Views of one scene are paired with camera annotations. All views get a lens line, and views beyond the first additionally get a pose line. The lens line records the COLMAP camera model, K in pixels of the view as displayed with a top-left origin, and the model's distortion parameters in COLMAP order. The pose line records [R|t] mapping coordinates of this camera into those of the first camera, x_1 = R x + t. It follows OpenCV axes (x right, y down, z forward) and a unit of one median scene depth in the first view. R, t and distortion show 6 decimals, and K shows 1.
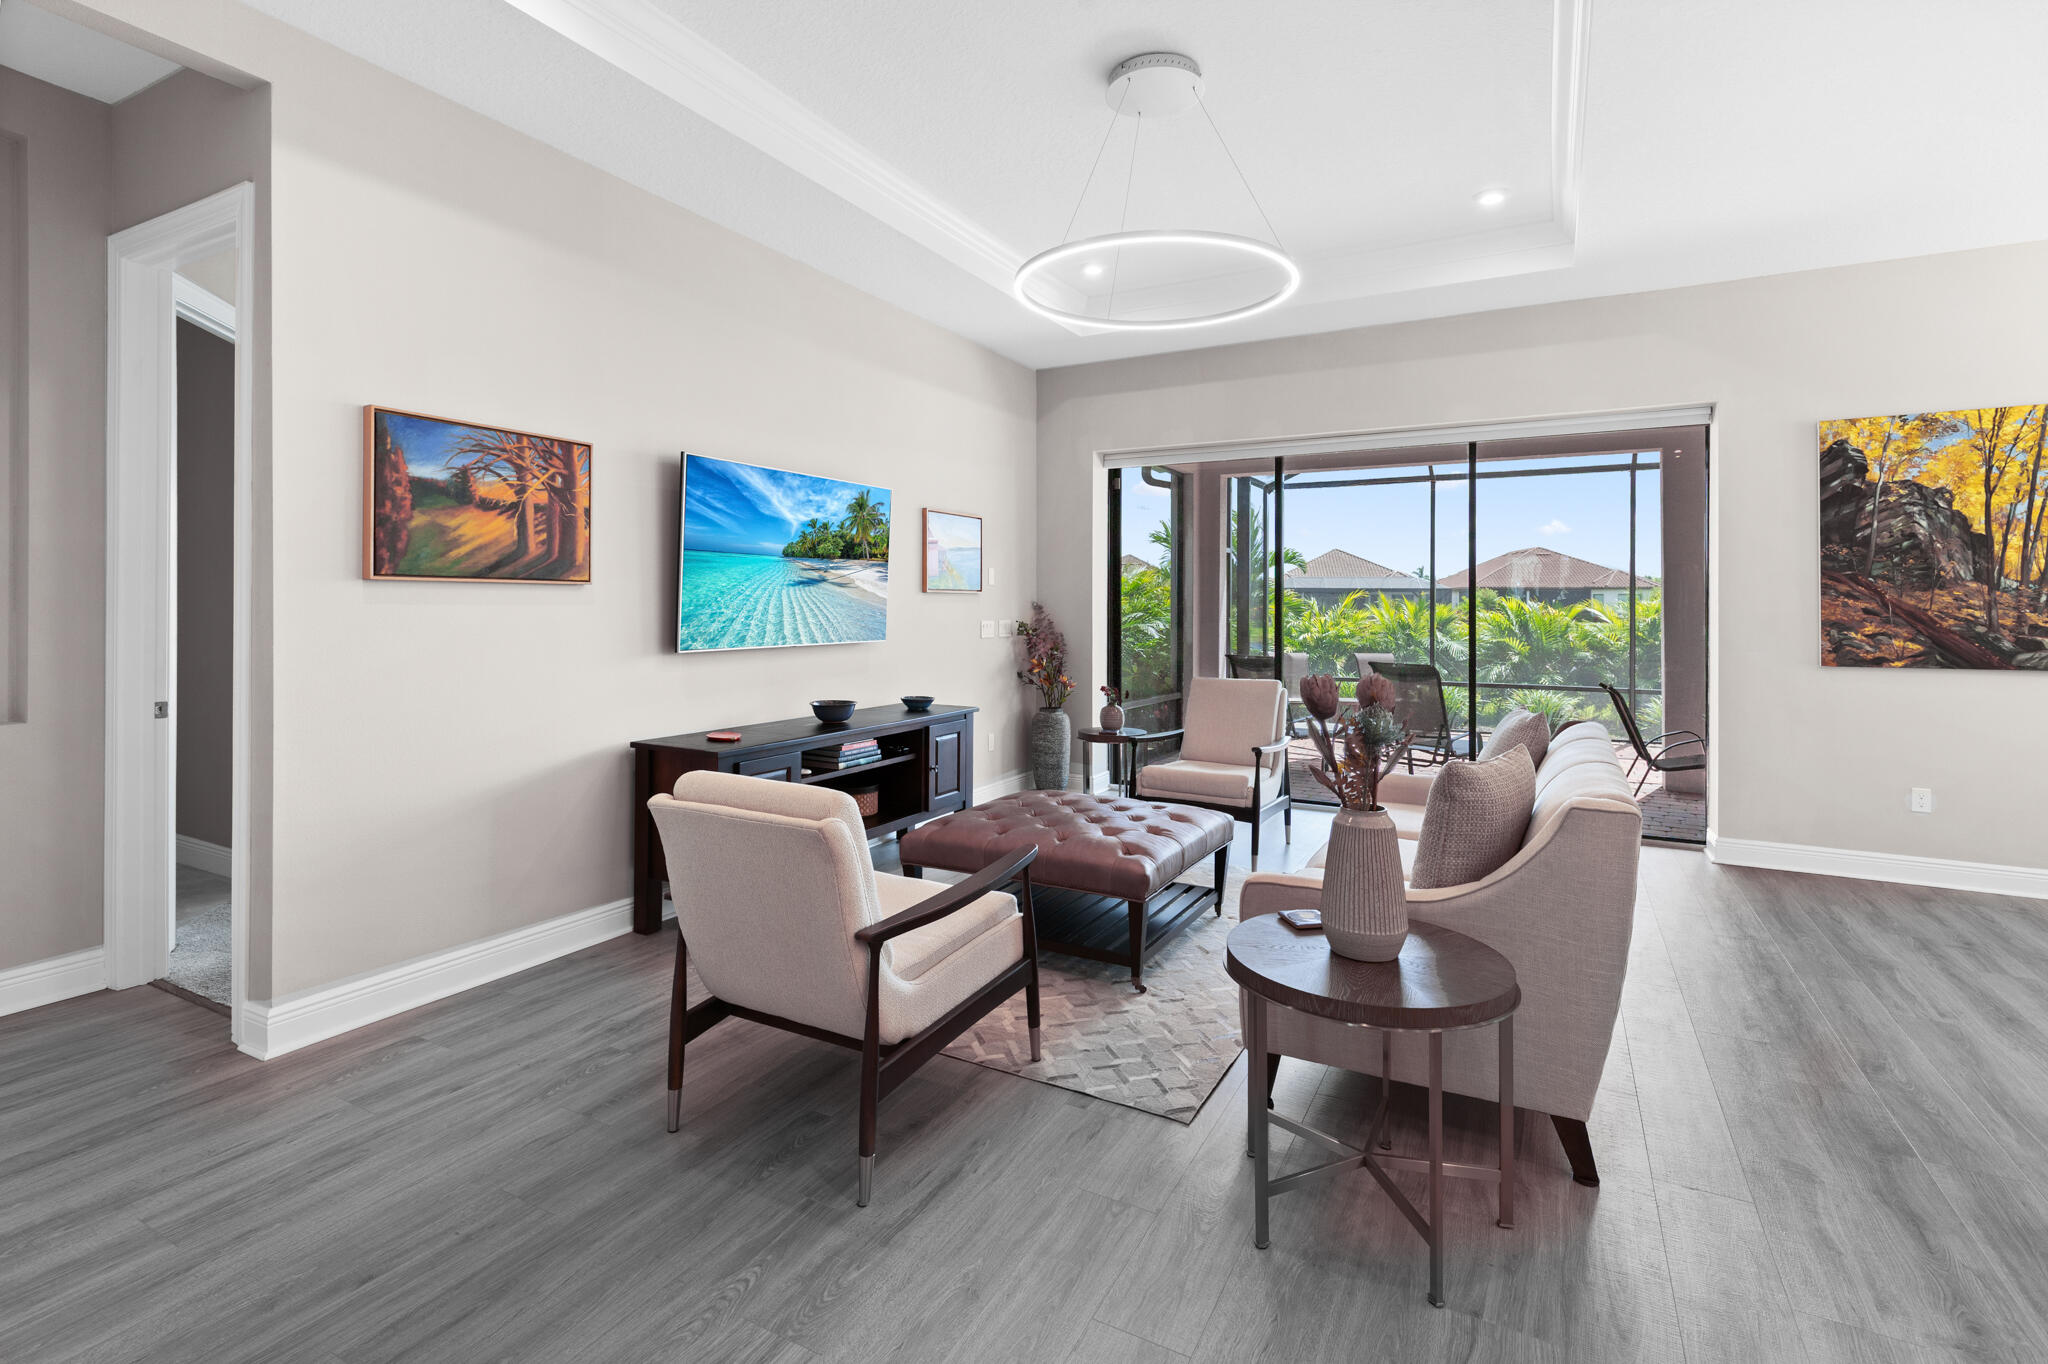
lens RADIAL K [[973.8, 0, 1016.9], [0, 973.8, 598.8], [0, 0, 1]] dist [0.002477, 0.000412]
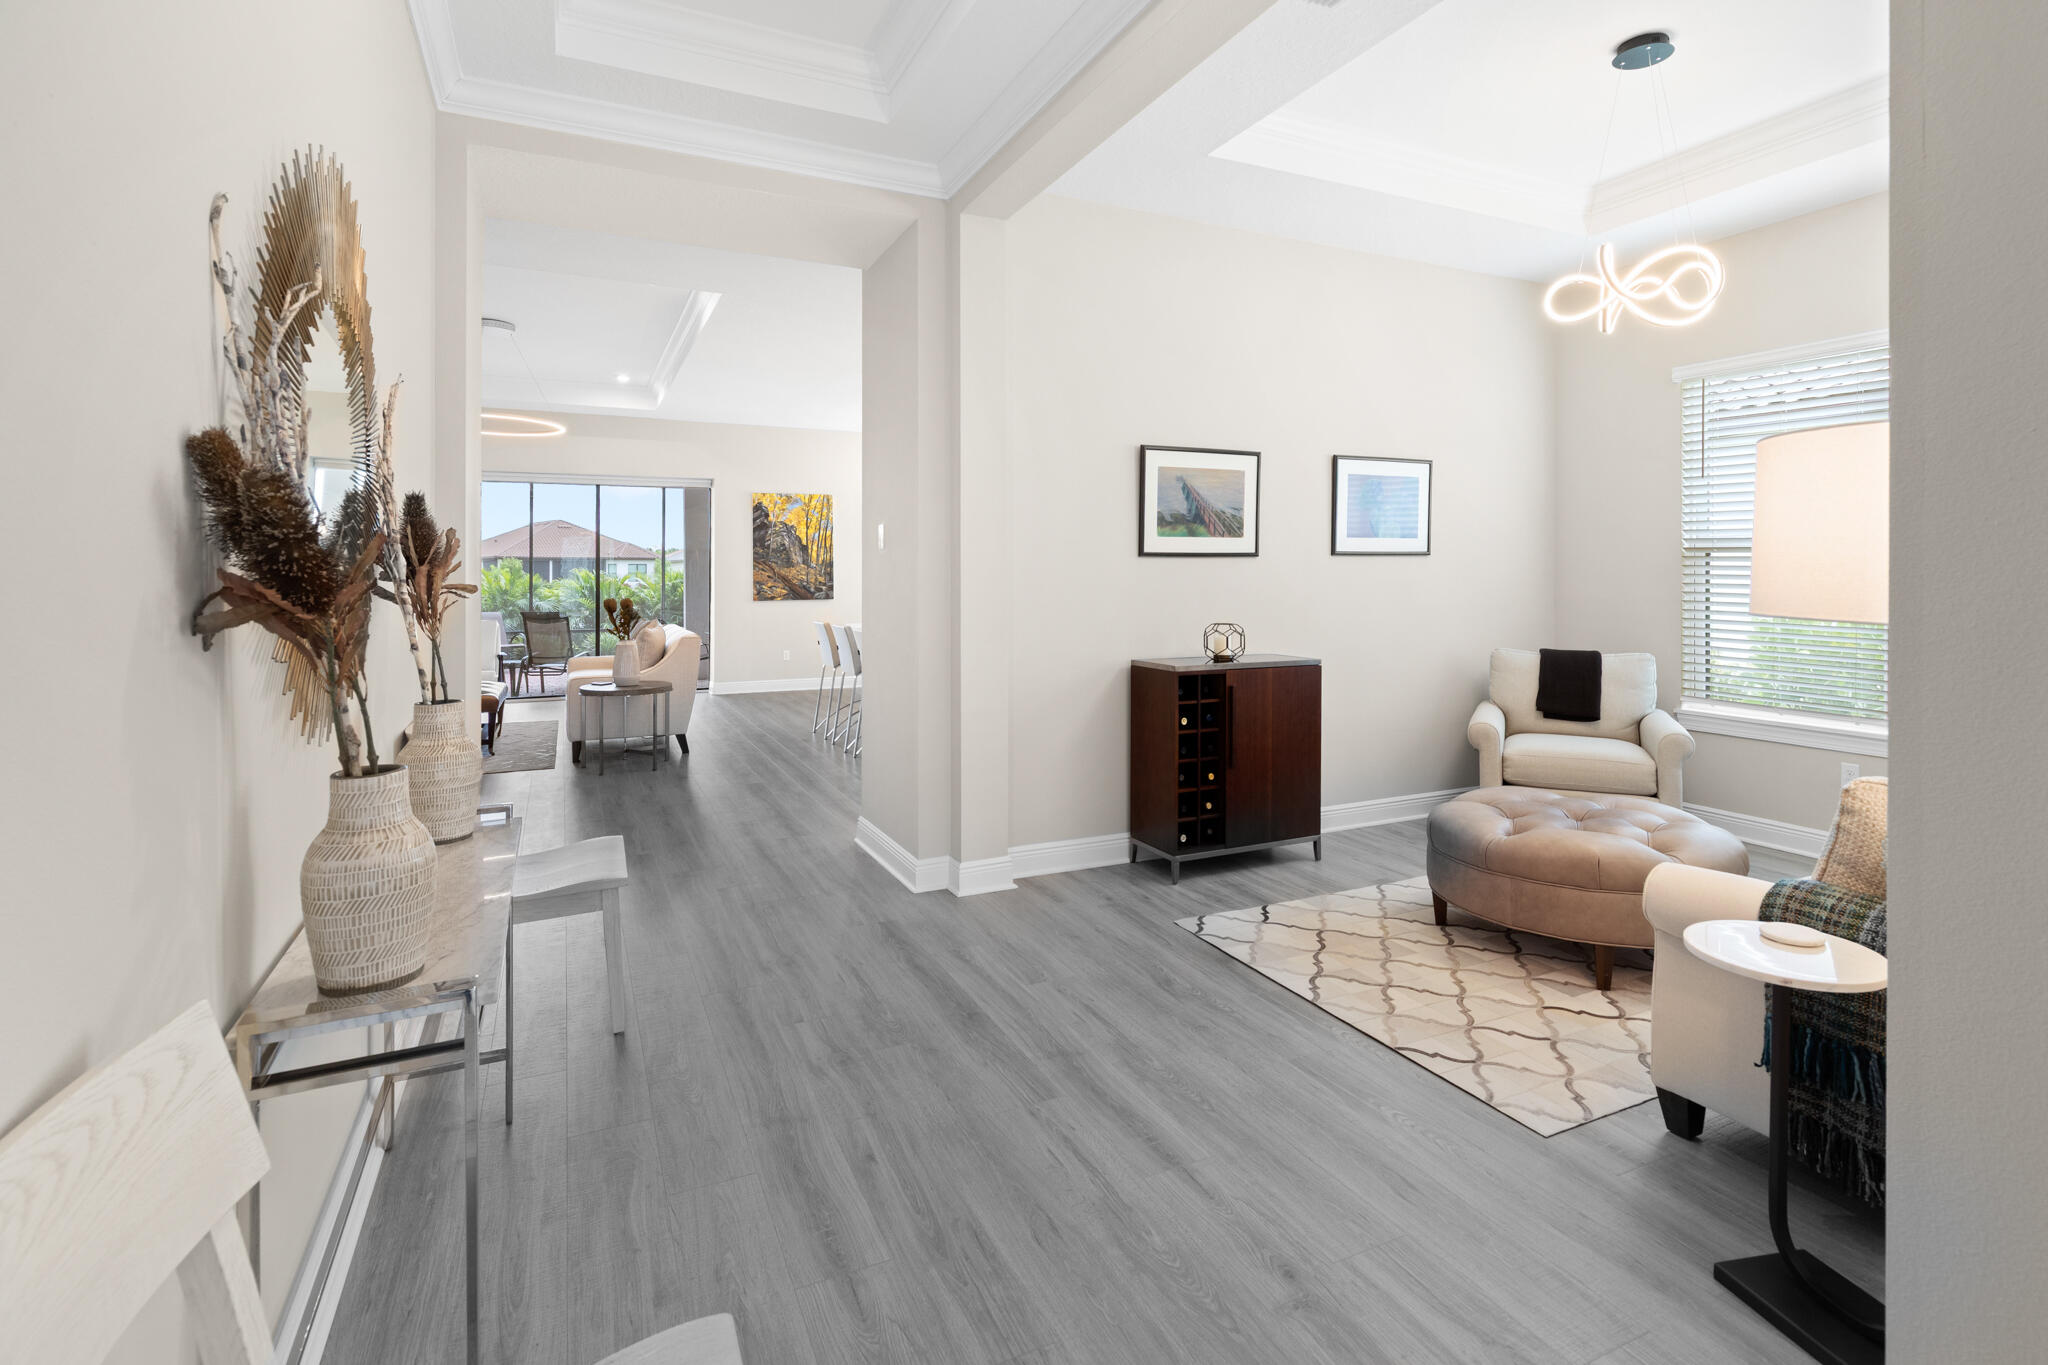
lens RADIAL K [[965.0, 0, 1013.1], [0, 965.0, 571.0], [0, 0, 1]] dist [0.006566, -0.001338]
pose [[0.593536, -0.002266, 0.804804, -0.659254], [-0.000053, 0.999996, 0.002855, -0.007440], [-0.804808, -0.001737, 0.593533, -0.865477]]
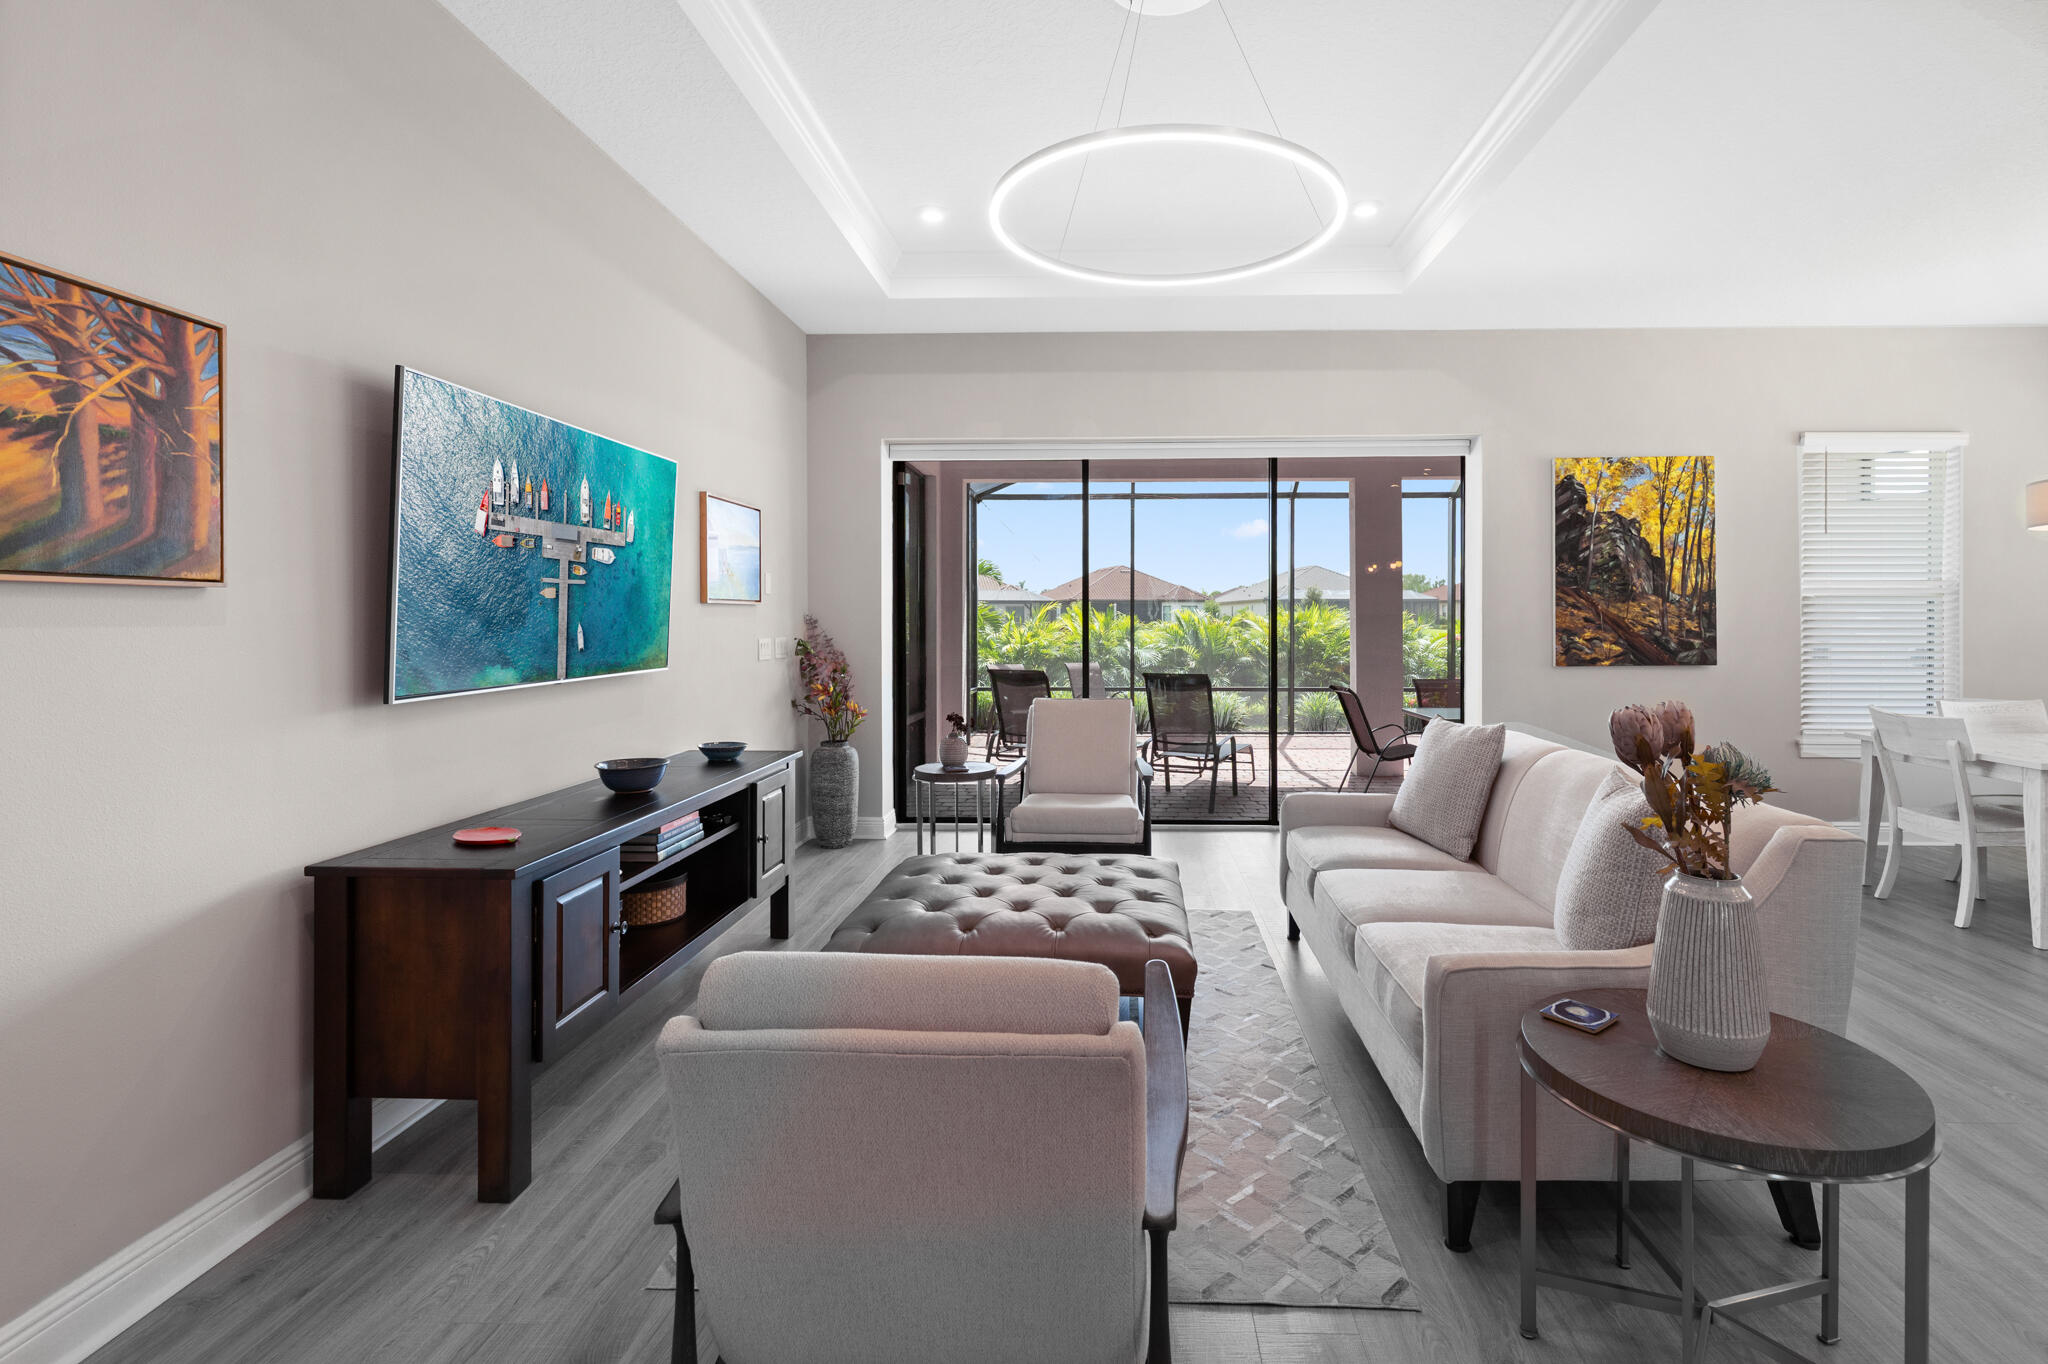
lens RADIAL K [[951.5, 0, 1104.3], [0, 951.5, 616.6], [0, 0, 1]] dist [0.002764, -0.000093]
pose [[0.886652, -0.005504, 0.462405, -0.200346], [0.002260, 0.999969, 0.007570, -0.001092], [-0.462432, -0.005667, 0.886637, 0.246551]]
